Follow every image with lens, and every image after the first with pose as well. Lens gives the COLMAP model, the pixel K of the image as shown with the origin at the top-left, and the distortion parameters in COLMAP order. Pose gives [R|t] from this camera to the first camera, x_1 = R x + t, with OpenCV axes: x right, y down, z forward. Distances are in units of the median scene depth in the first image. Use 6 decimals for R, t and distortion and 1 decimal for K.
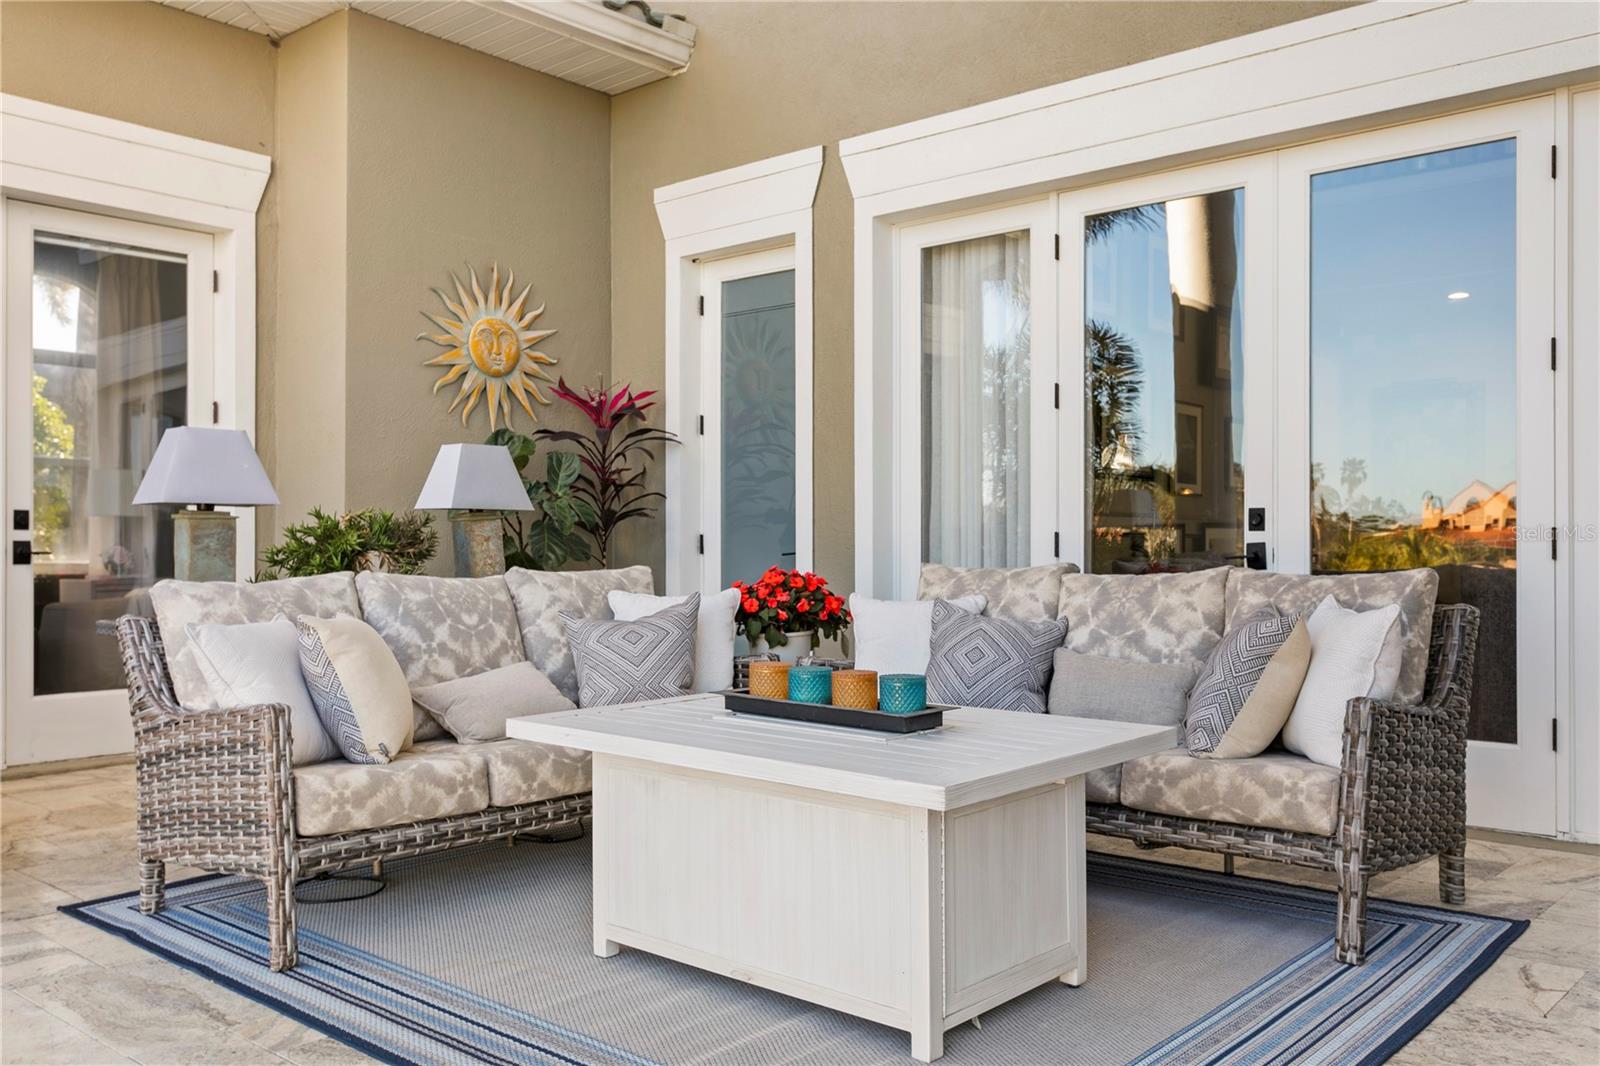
lens RADIAL K [[1328.7, 0, 799.6], [0, 1328.7, 536.1], [0, 0, 1]] dist [-0.009016, -0.001201]
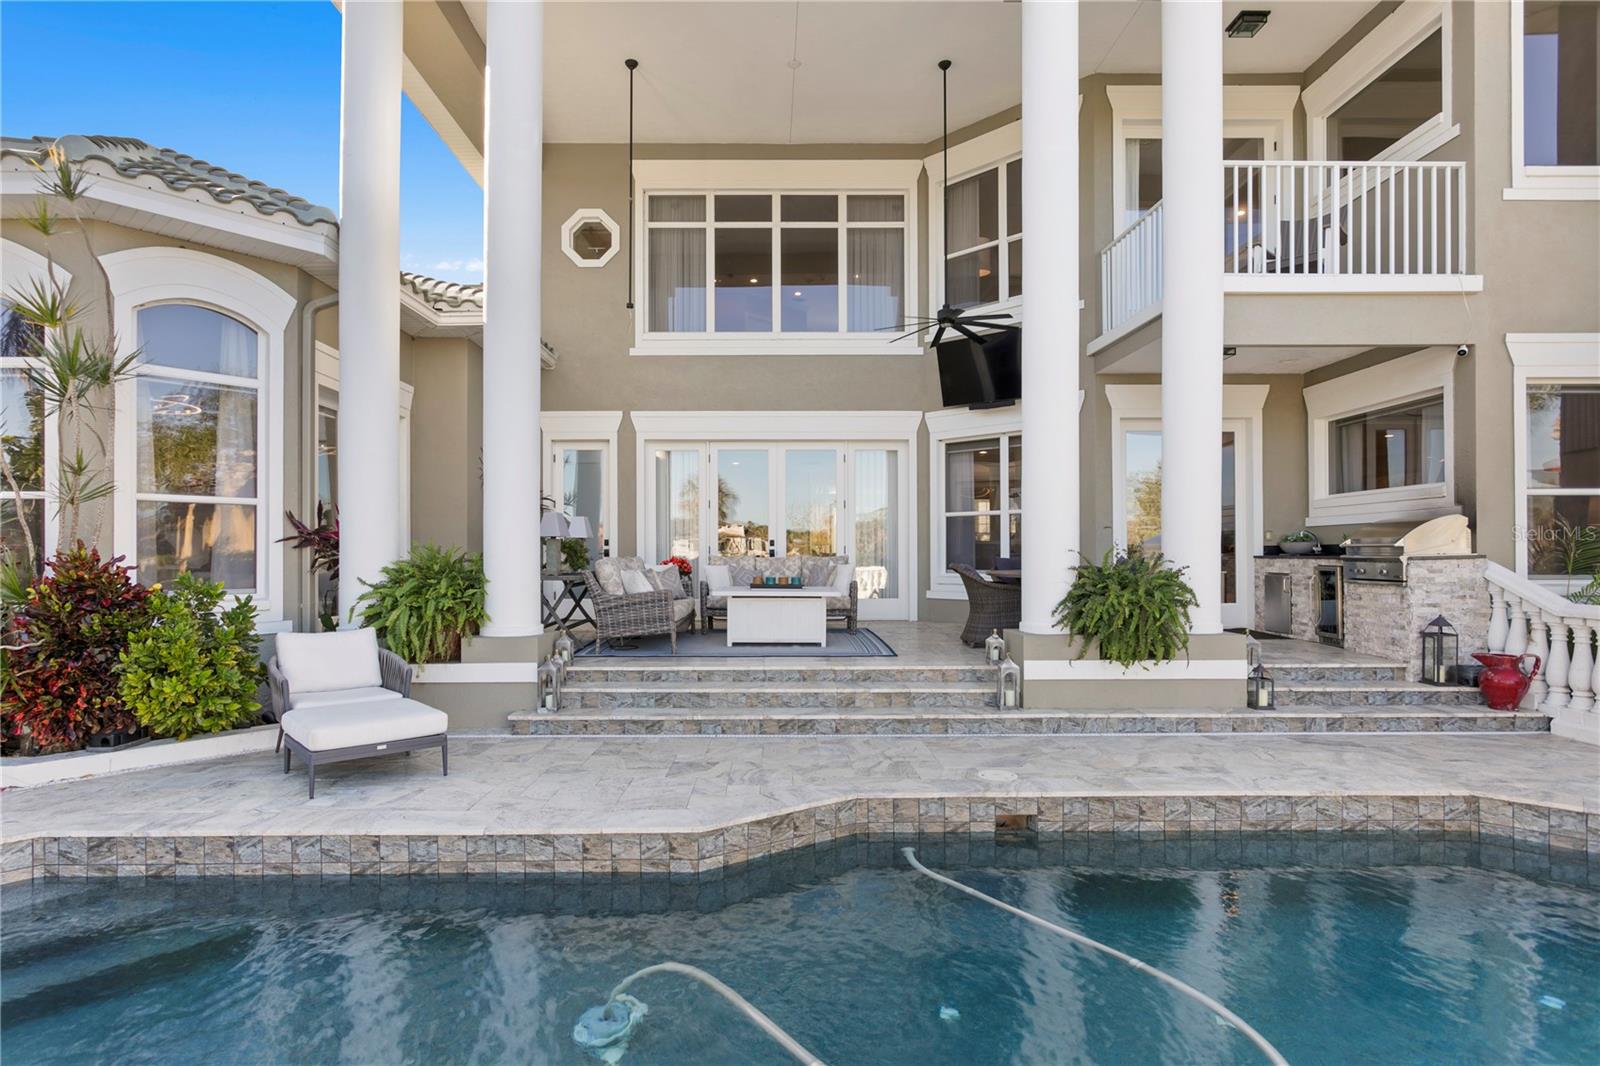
lens RADIAL K [[798.5, 0, 785.5], [0, 798.5, 568.2], [0, 0, 1]] dist [-0.010490, 0.005309]
pose [[0.752852, -0.019276, 0.657907, -0.877131], [0.004715, 0.999703, 0.023895, 0.002724], [-0.658173, -0.014887, 0.752720, -0.533274]]
